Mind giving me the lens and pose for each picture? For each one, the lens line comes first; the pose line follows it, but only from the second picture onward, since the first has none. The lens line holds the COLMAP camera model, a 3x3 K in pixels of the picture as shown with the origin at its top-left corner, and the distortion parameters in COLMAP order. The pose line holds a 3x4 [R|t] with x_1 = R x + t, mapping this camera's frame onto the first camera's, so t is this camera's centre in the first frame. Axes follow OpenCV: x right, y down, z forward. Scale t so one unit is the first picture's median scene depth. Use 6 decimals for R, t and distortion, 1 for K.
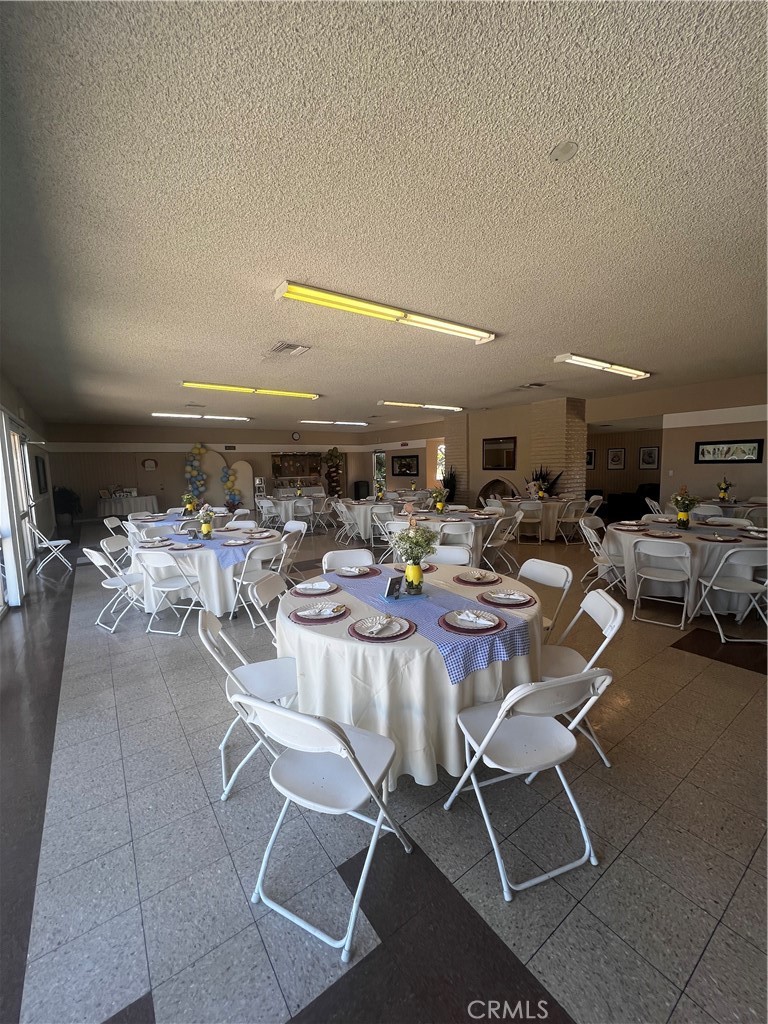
lens RADIAL K [[411.9, 0, 384.8], [0, 411.9, 510.2], [0, 0, 1]] dist [0.000189, 0.000004]
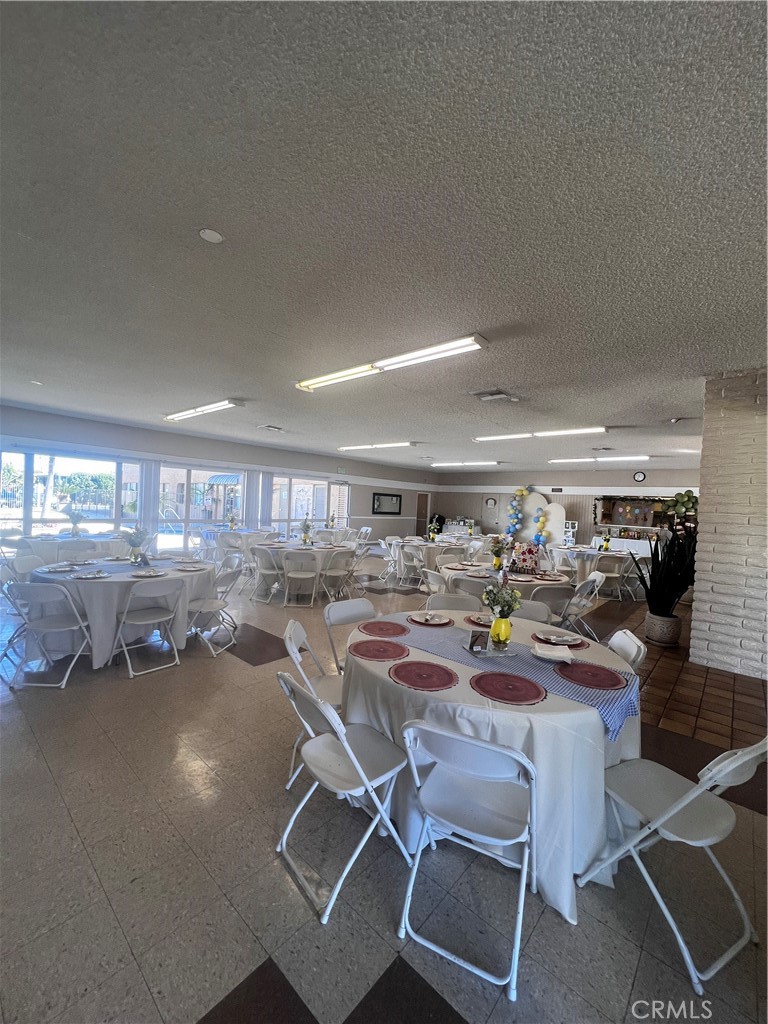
lens RADIAL K [[410.5, 0, 384.3], [0, 410.5, 513.2], [0, 0, 1]] dist [-0.000754, 0.000032]
pose [[0.220238, 0.059234, -0.973646, 0.511839], [-0.158961, 0.986991, 0.024088, -0.052152], [0.962407, 0.149467, 0.226789, 0.370748]]
